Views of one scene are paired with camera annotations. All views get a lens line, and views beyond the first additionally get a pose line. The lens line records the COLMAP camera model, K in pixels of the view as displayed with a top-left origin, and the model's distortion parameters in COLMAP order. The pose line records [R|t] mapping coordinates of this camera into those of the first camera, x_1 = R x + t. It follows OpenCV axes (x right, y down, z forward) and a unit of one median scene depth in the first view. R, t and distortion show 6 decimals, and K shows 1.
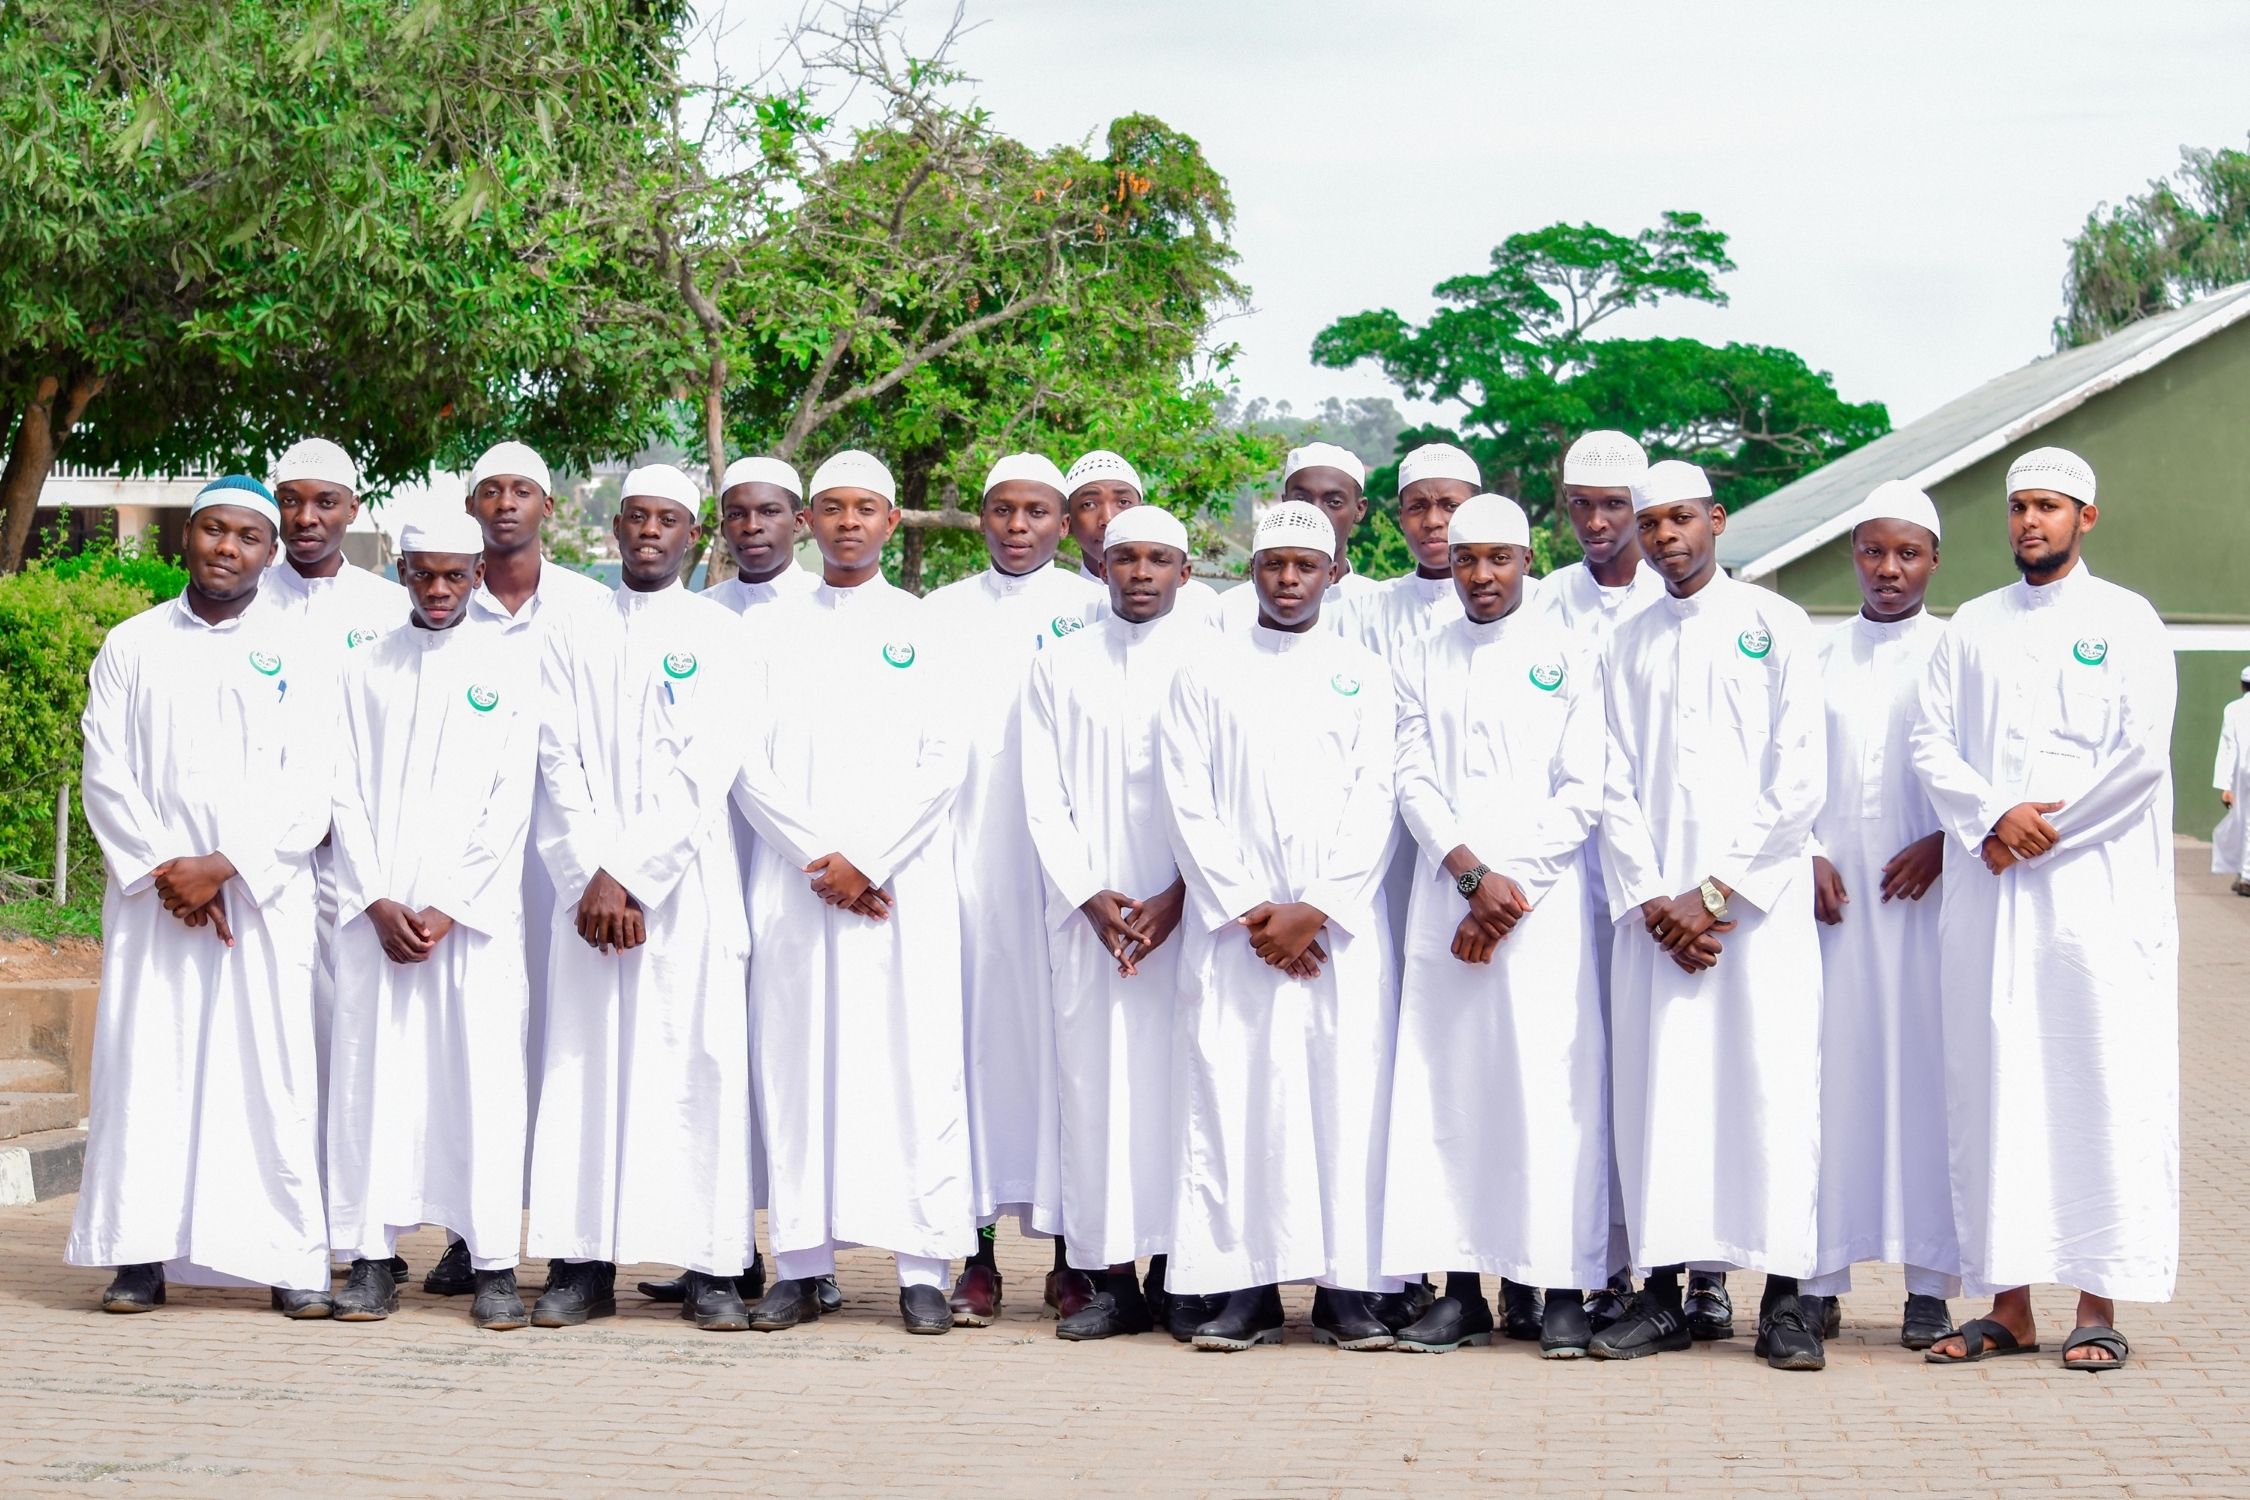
lens RADIAL K [[6617.9, 0, 1125.0], [0, 6617.9, 750.0], [0, 0, 1]] dist [-0.019382, -0.054366]
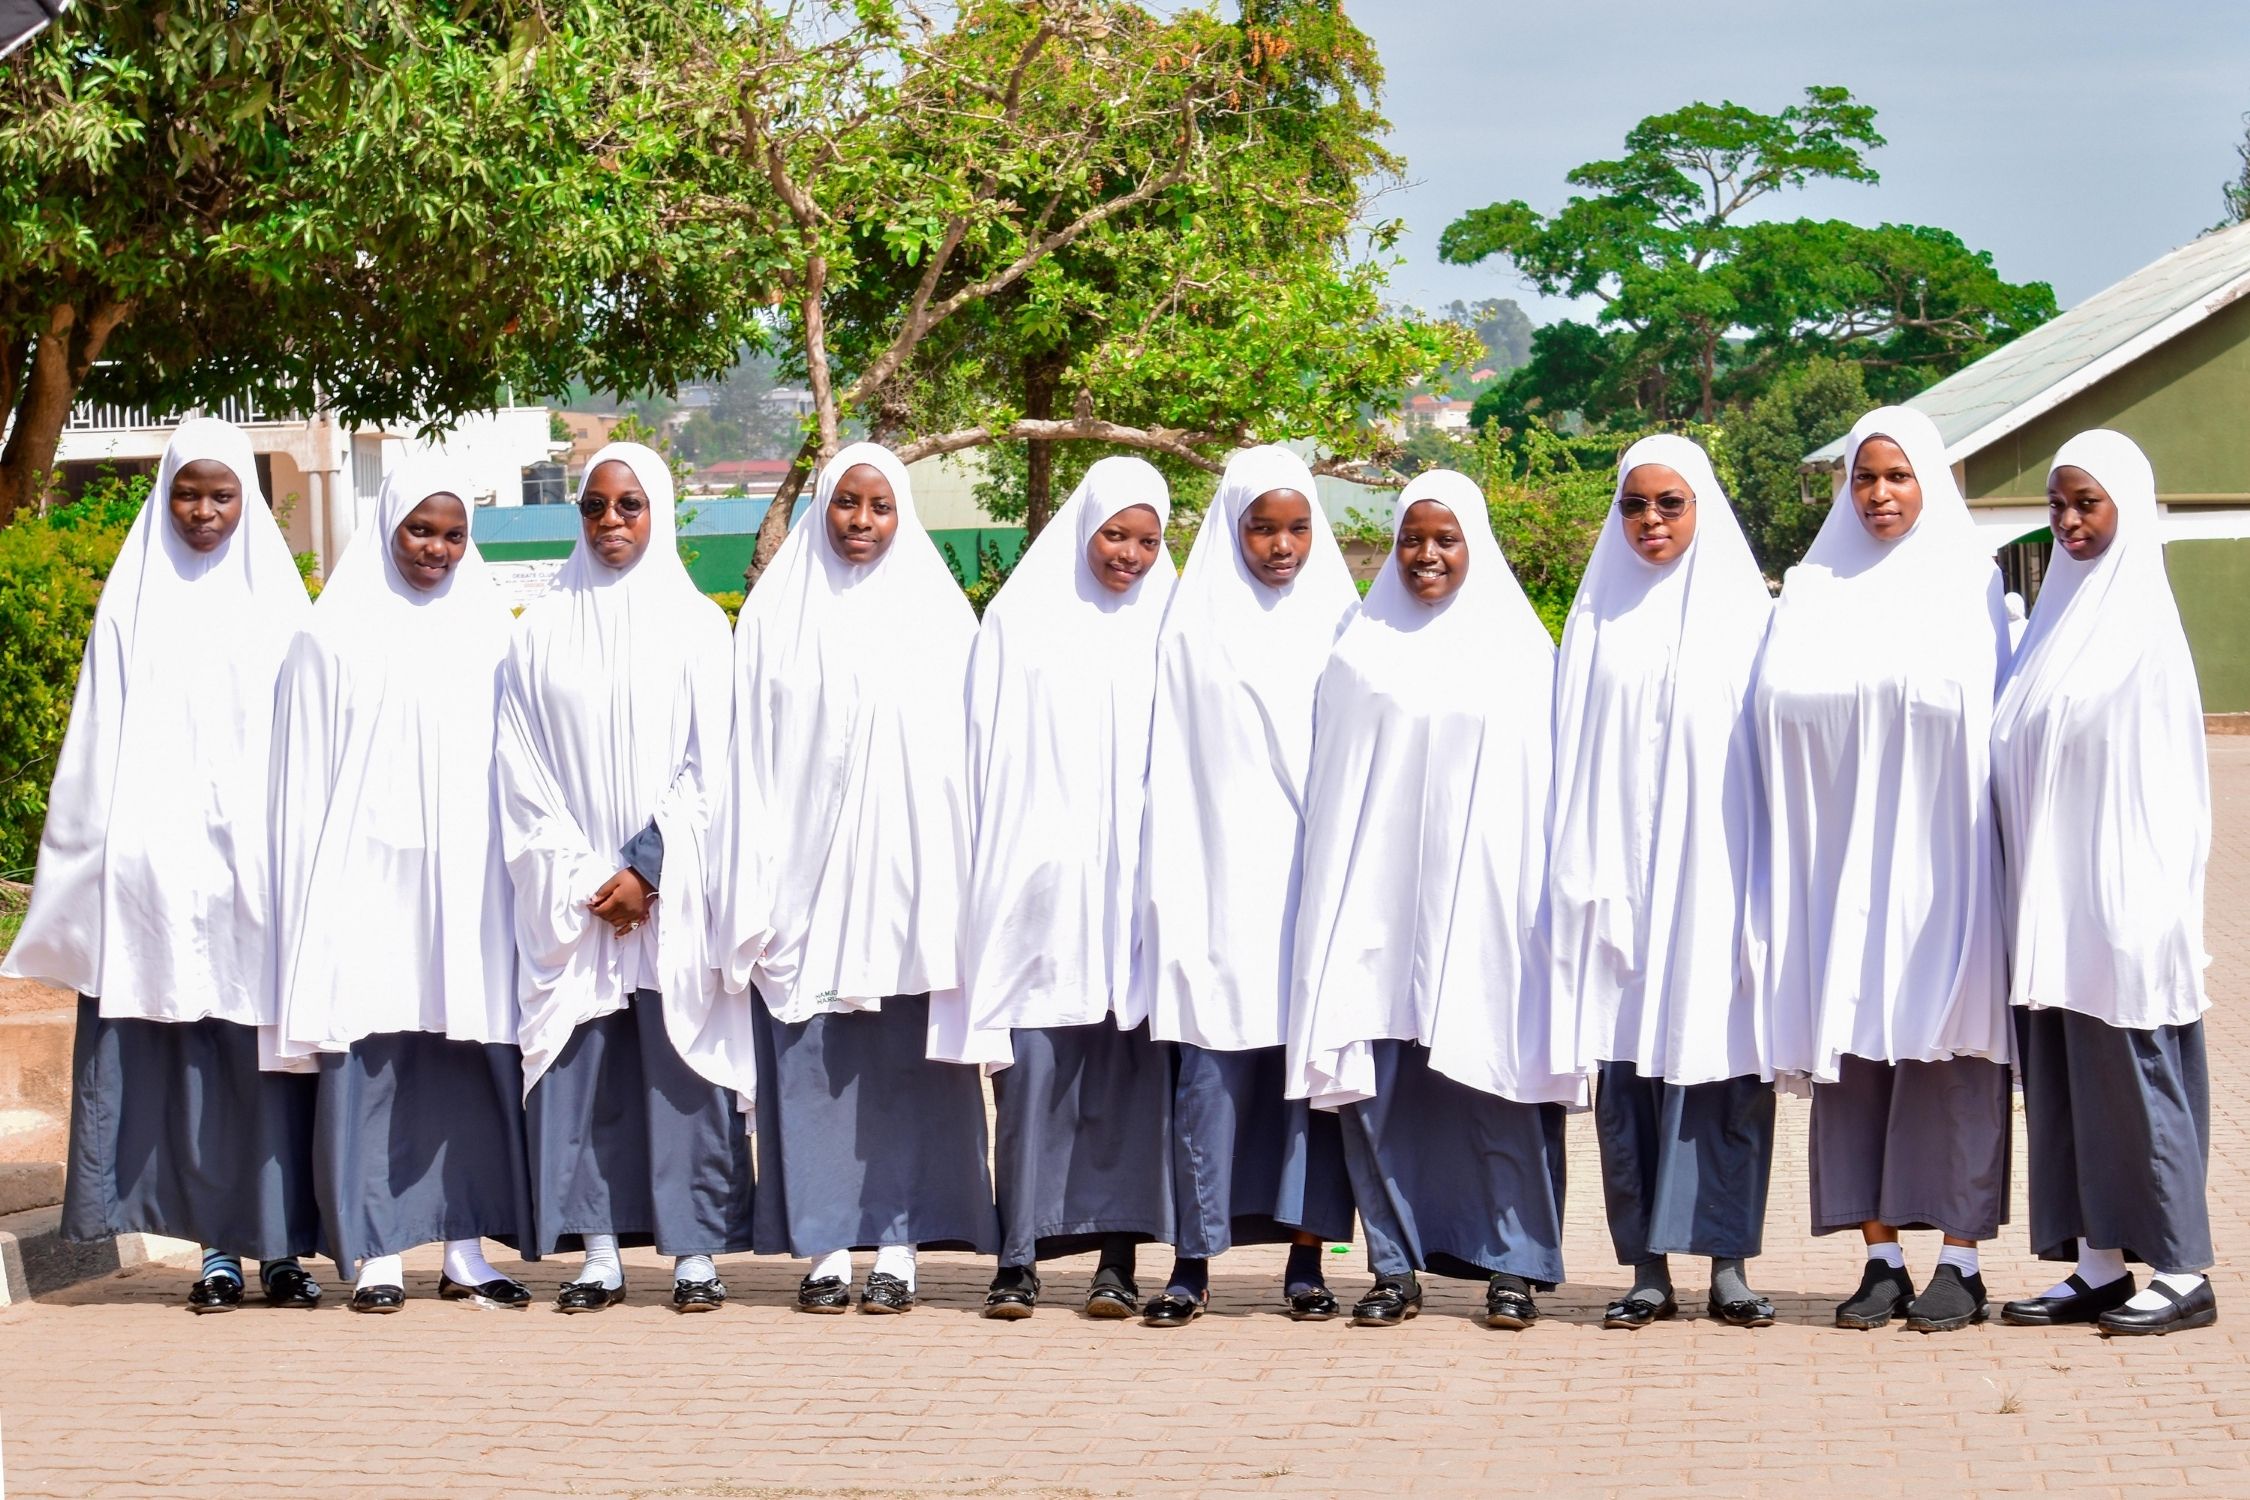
lens RADIAL K [[5764.2, 0, 1125.0], [0, 5764.2, 750.0], [0, 0, 1]] dist [-0.057760, -1.279470]
pose [[0.999374, -0.035219, -0.003482, -0.019798], [0.035264, 0.999285, 0.013601, -0.002289], [0.003000, -0.013715, 0.999901, 0.228627]]
